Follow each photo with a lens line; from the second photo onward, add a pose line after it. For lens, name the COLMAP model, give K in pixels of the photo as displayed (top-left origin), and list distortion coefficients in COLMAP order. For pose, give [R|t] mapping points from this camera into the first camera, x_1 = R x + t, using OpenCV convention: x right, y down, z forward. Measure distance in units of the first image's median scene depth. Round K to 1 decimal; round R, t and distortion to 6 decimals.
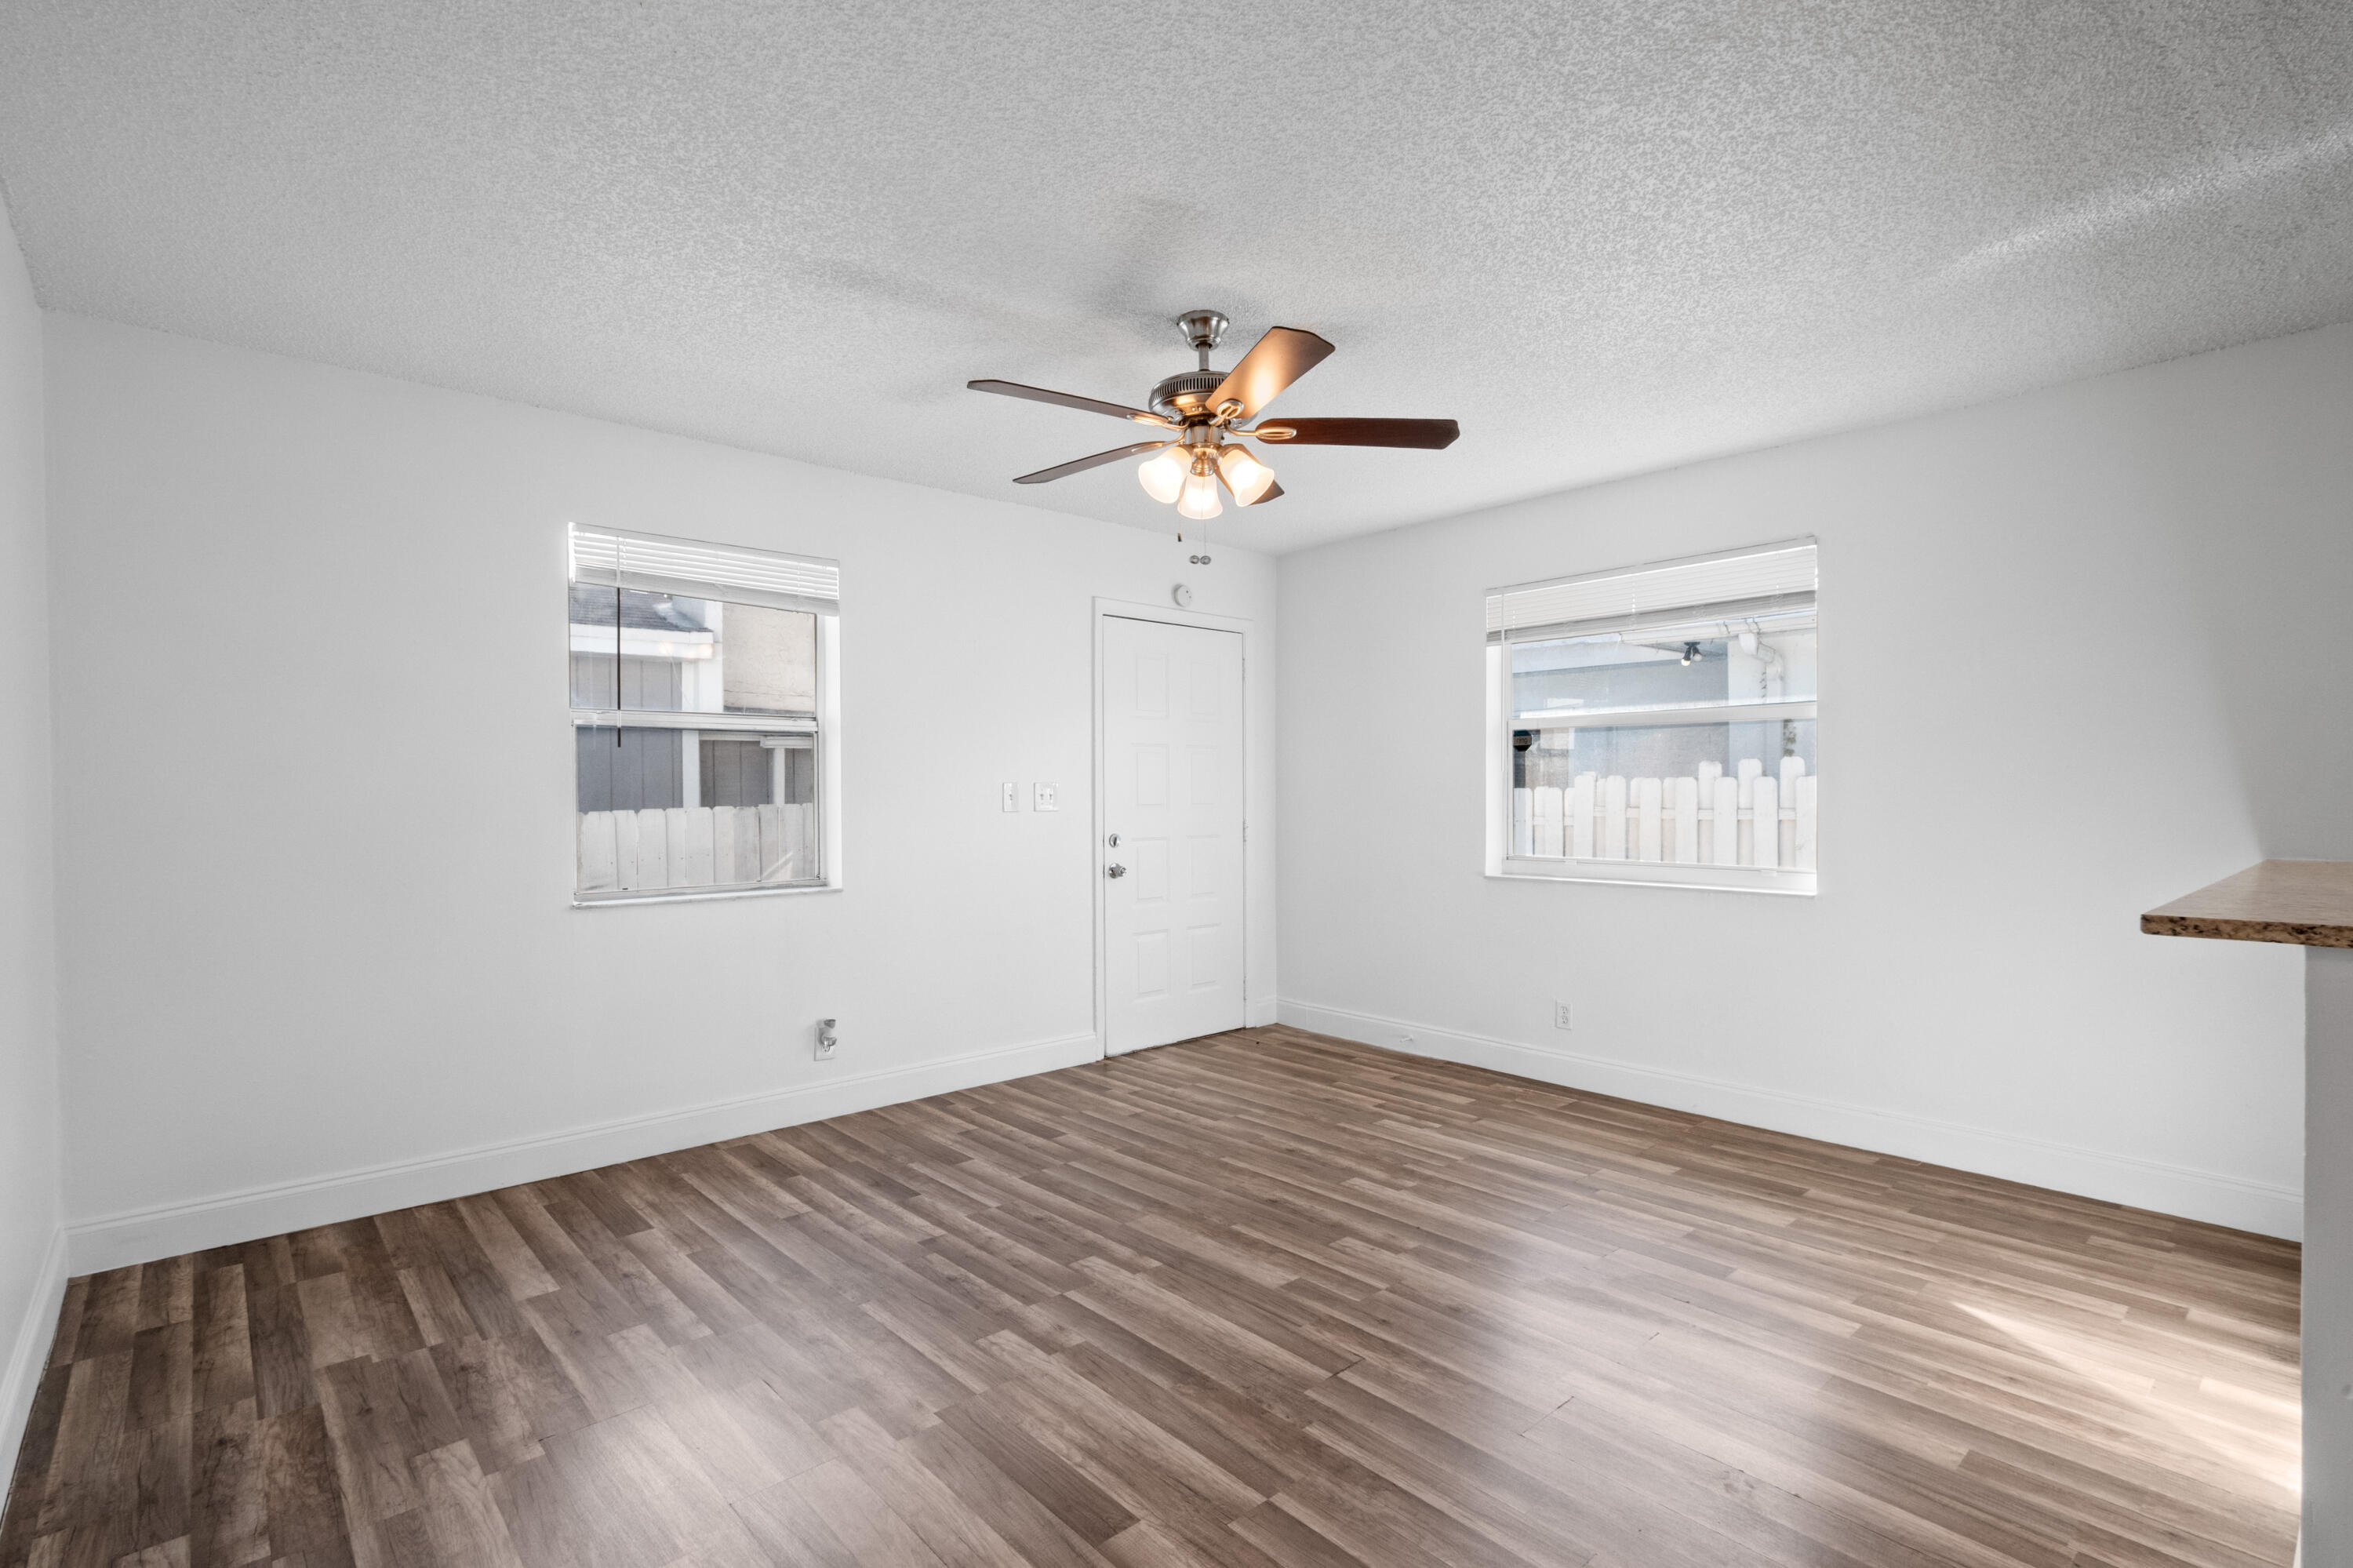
lens RADIAL K [[1085.7, 0, 1172.6], [0, 1085.7, 843.7], [0, 0, 1]] dist [-0.004454, 0.001804]
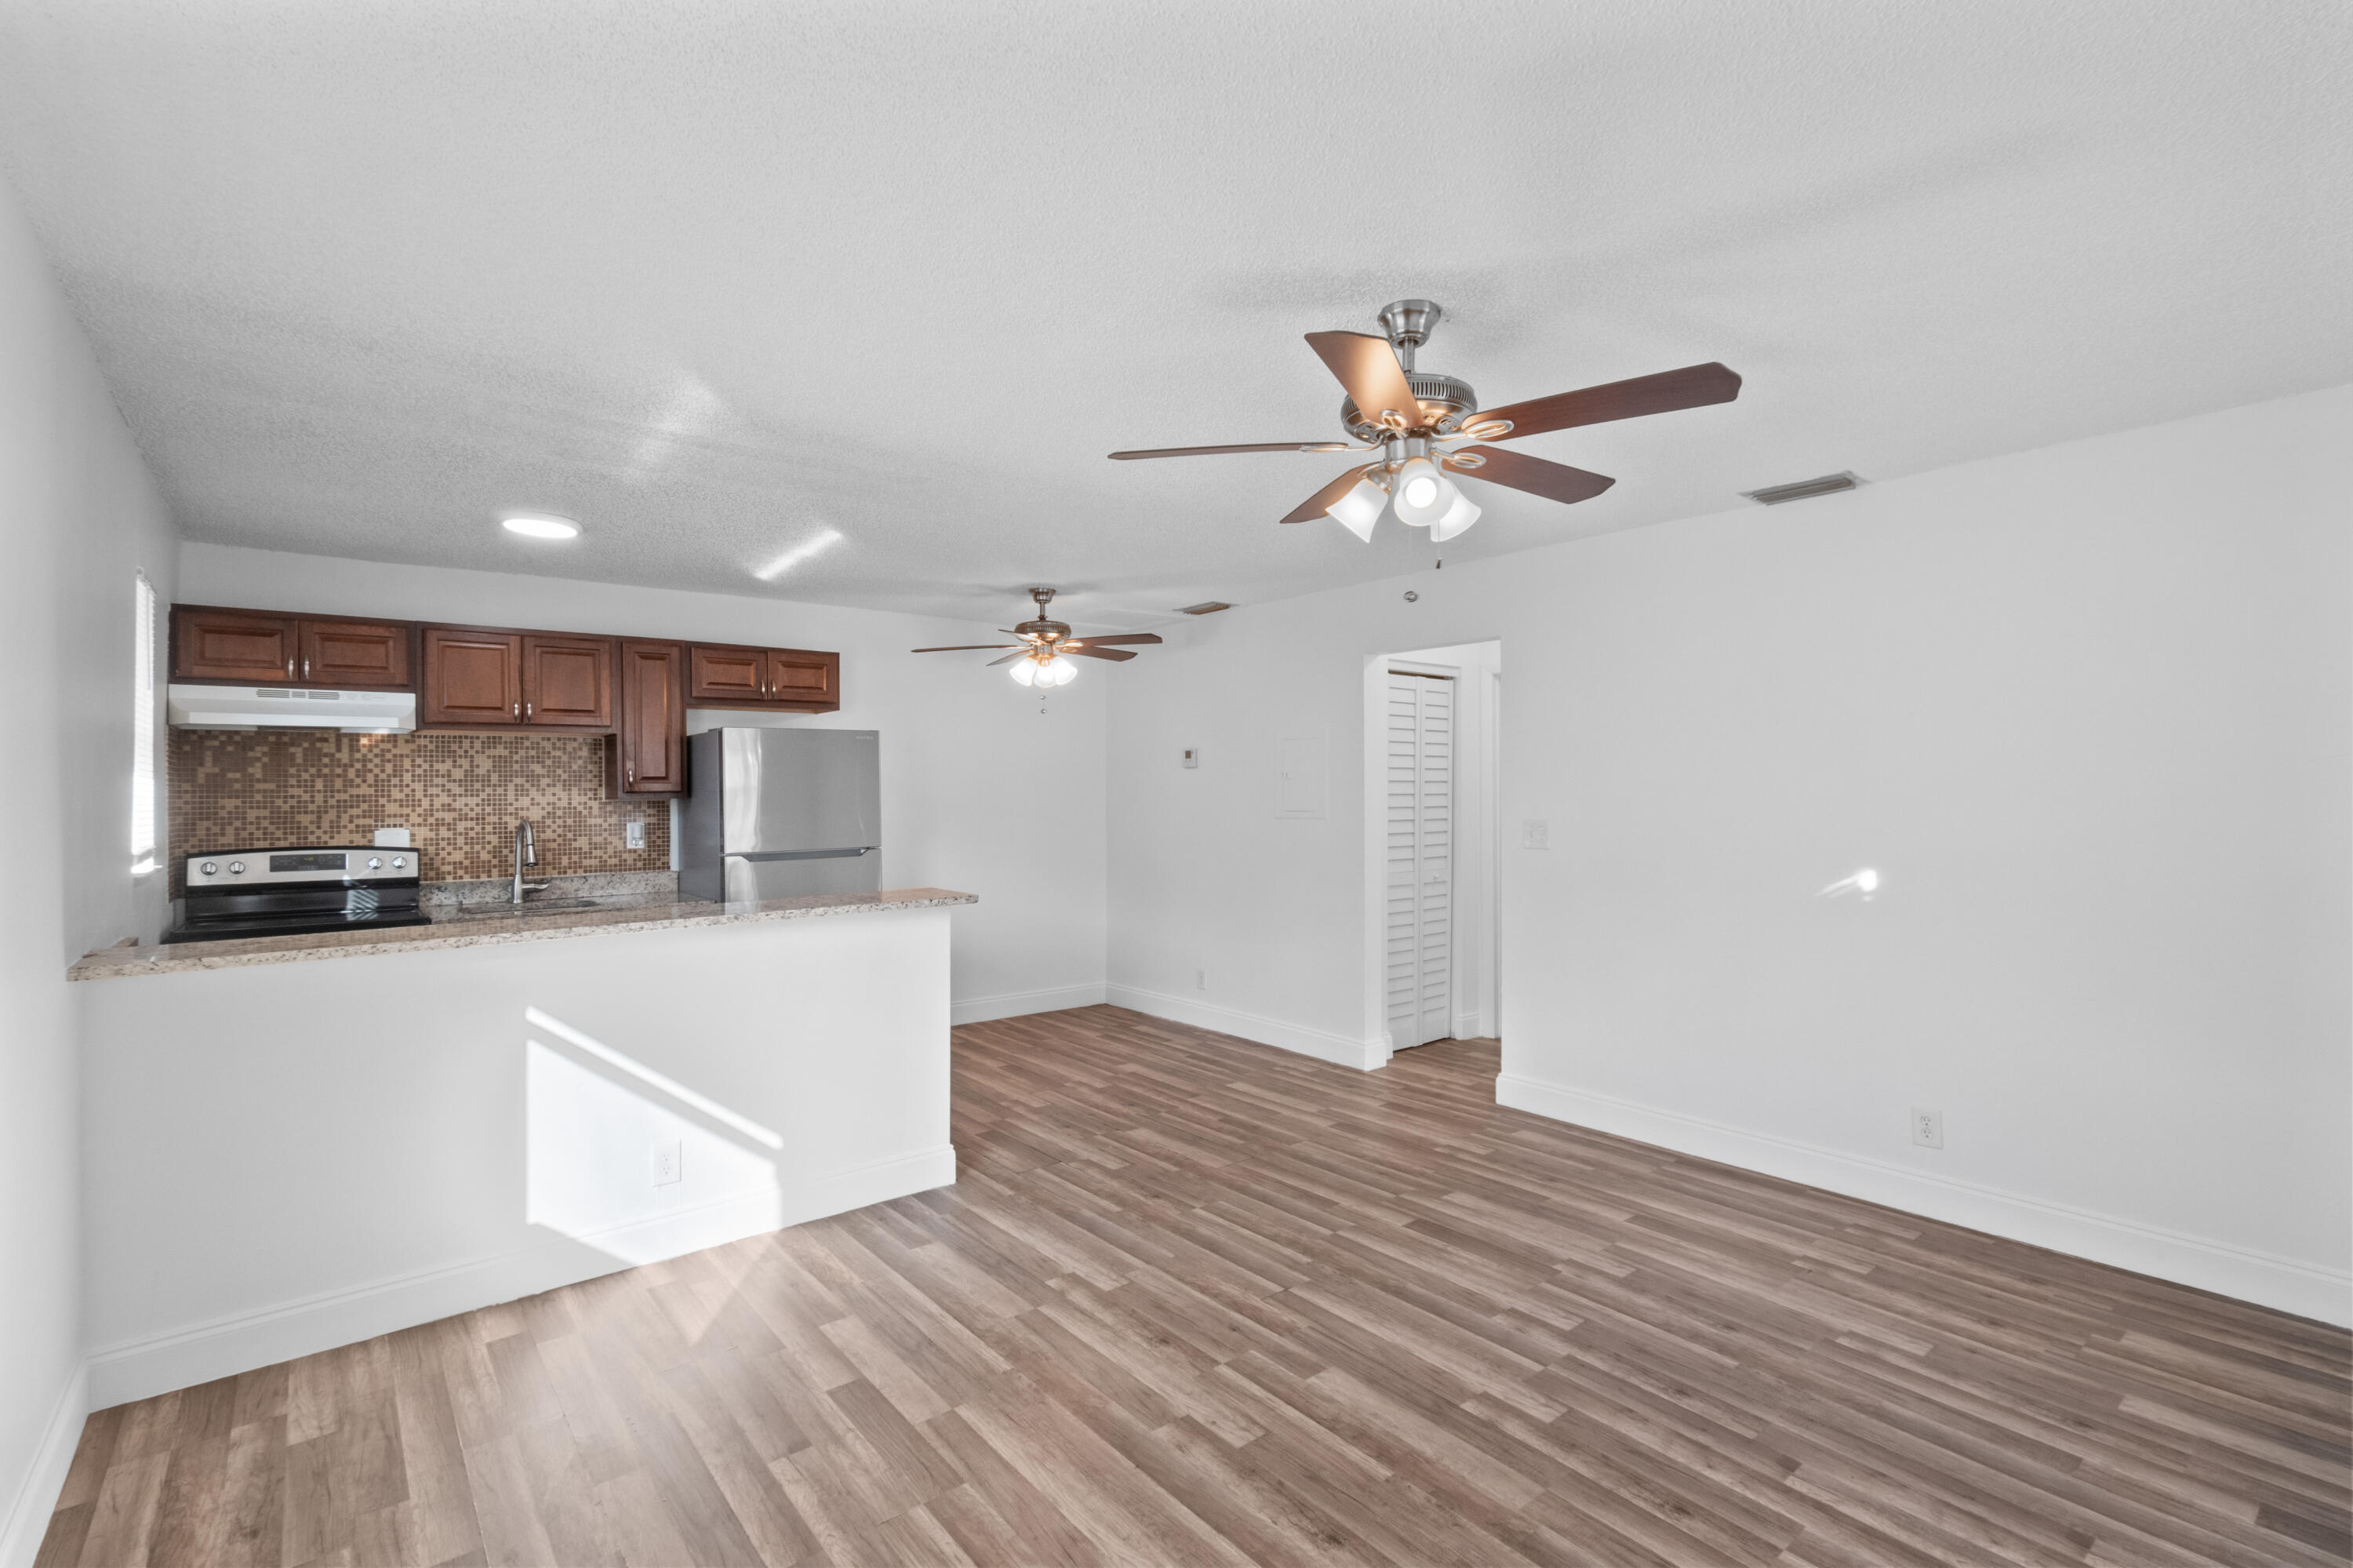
lens RADIAL K [[1085.7, 0, 1173.5], [0, 1085.7, 776.9], [0, 0, 1]] dist [-0.004454, 0.001804]
pose [[-0.998740, 0.008407, 0.049467, 0.134696], [0.010221, 0.999281, 0.036519, -0.121533], [-0.049124, 0.036979, -0.998108, 1.438151]]
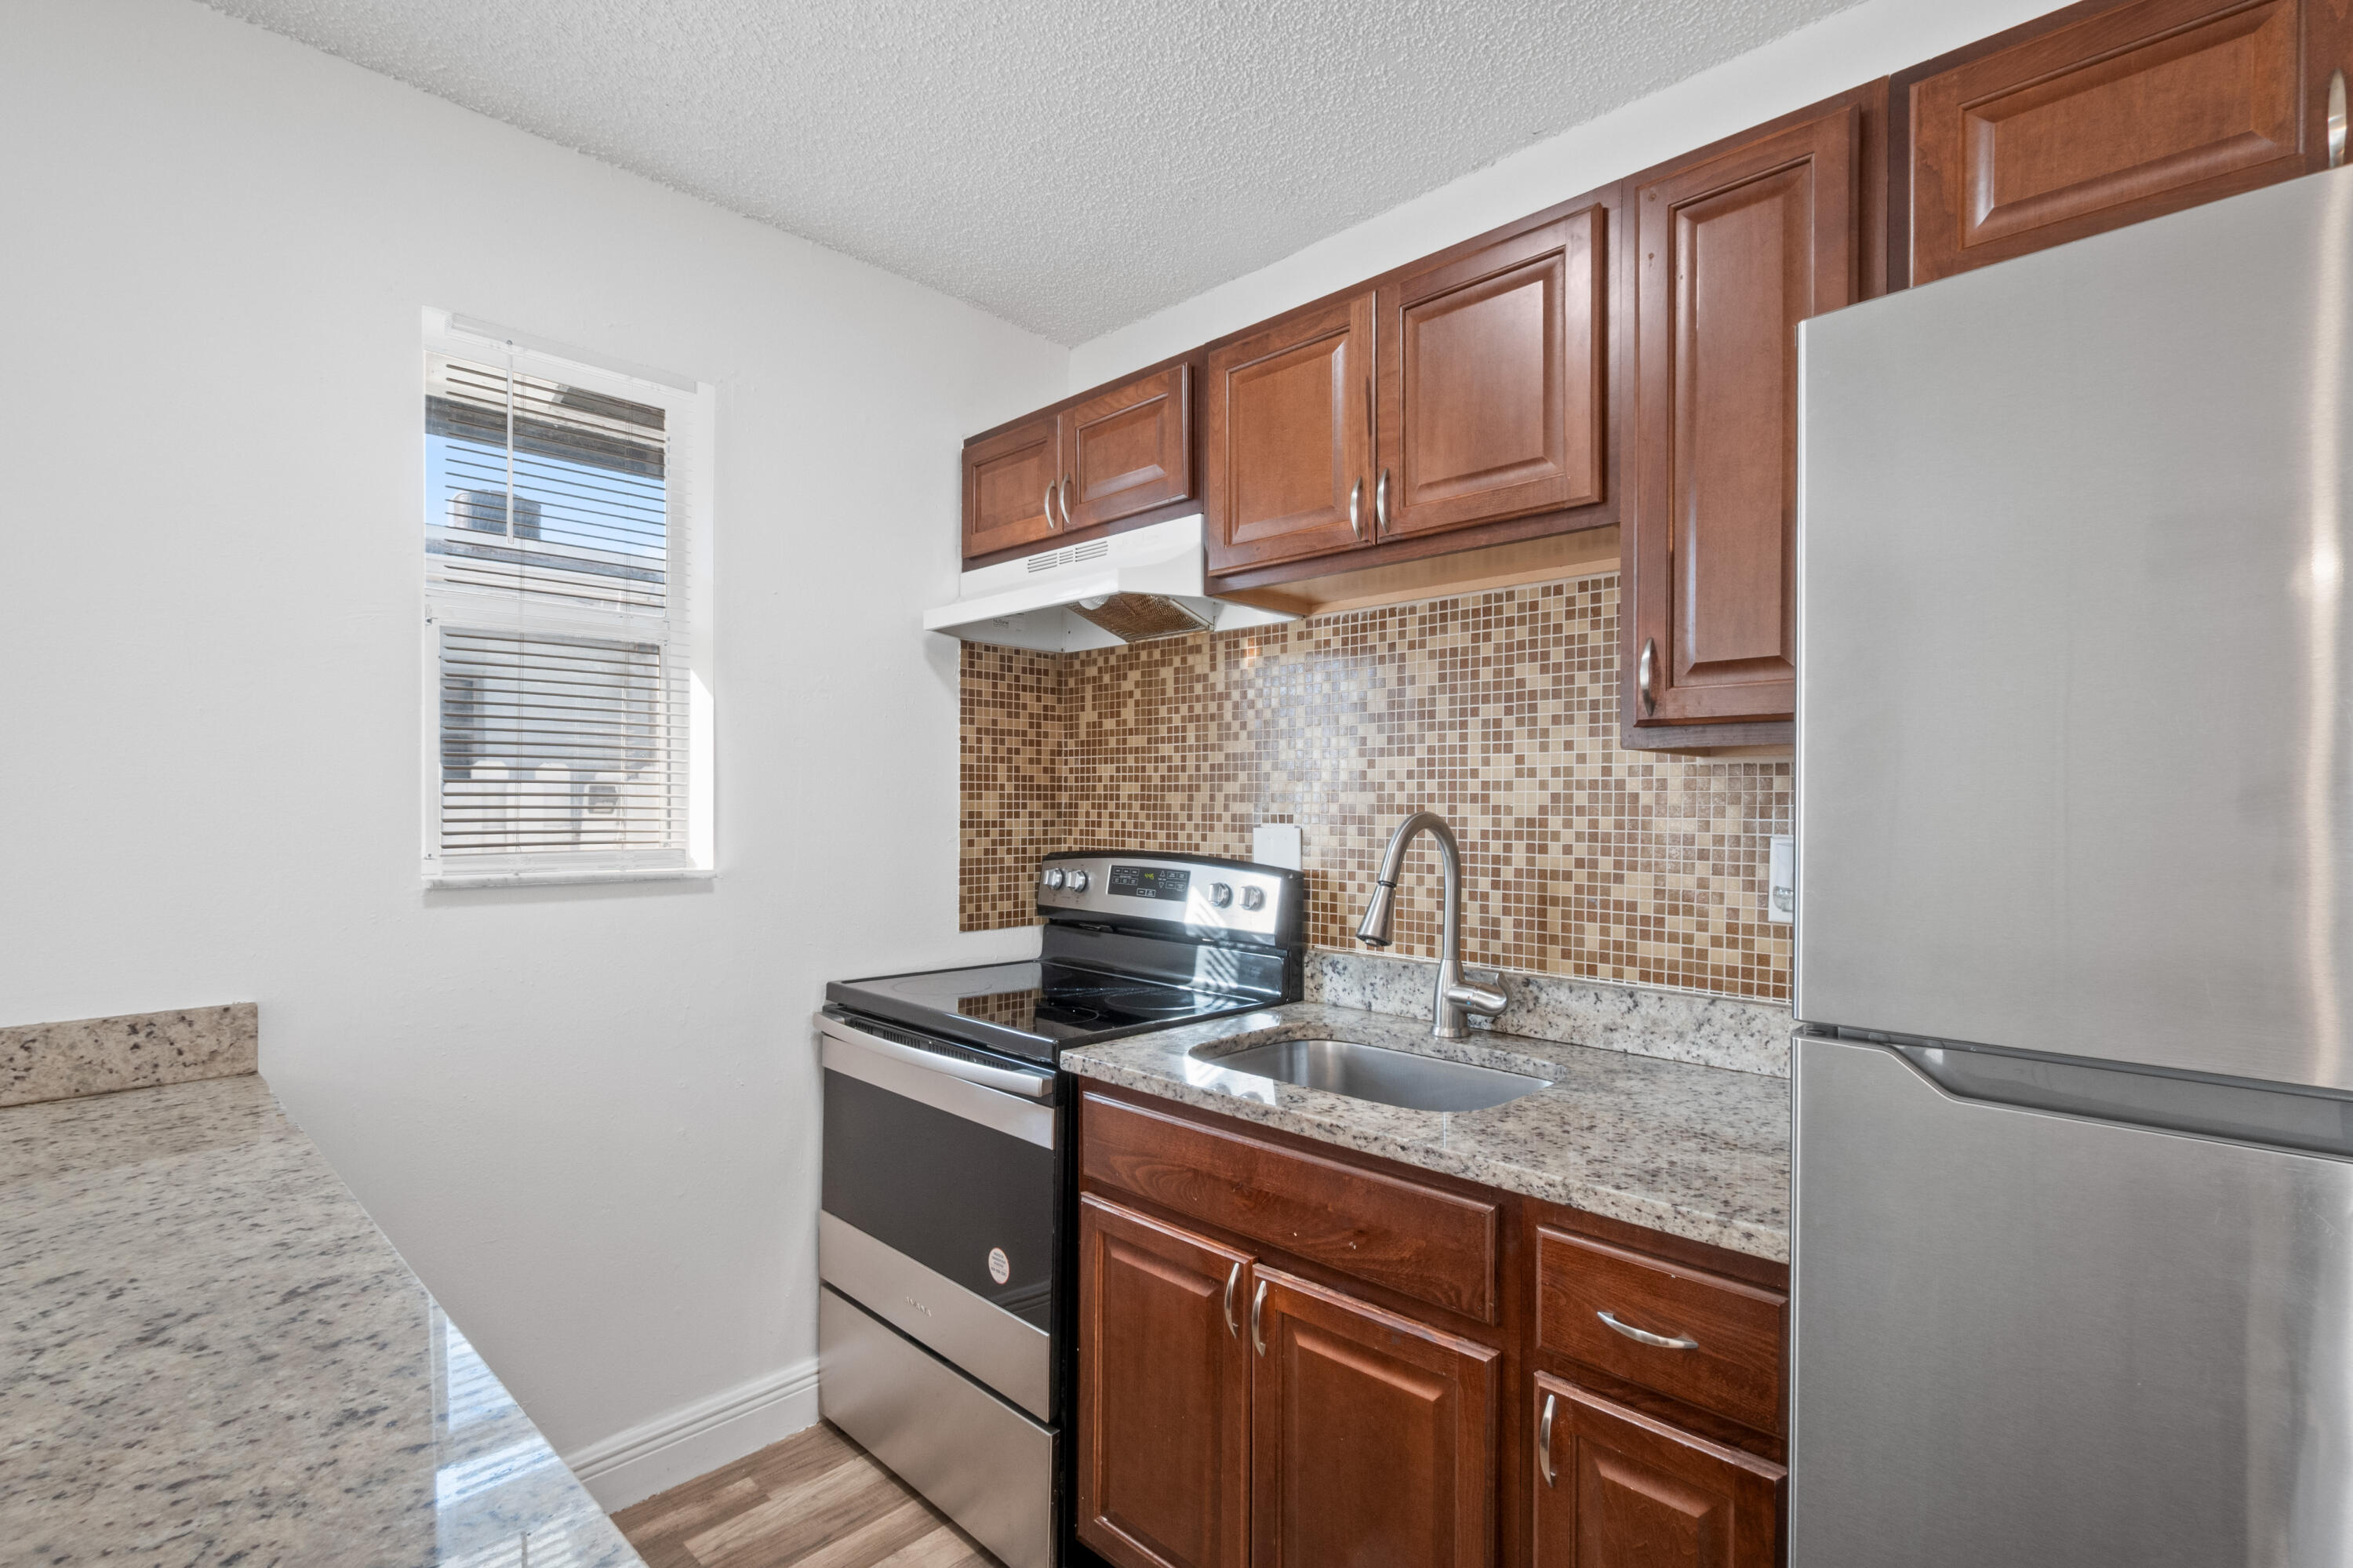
lens RADIAL K [[1085.7, 0, 1196.9], [0, 1085.7, 806.5], [0, 0, 1]] dist [-0.004454, 0.001804]
pose [[-0.087782, -0.005649, 0.996124, 0.532327], [0.043285, 0.999018, 0.009480, -0.038715], [-0.995199, 0.043950, -0.087451, 0.274163]]
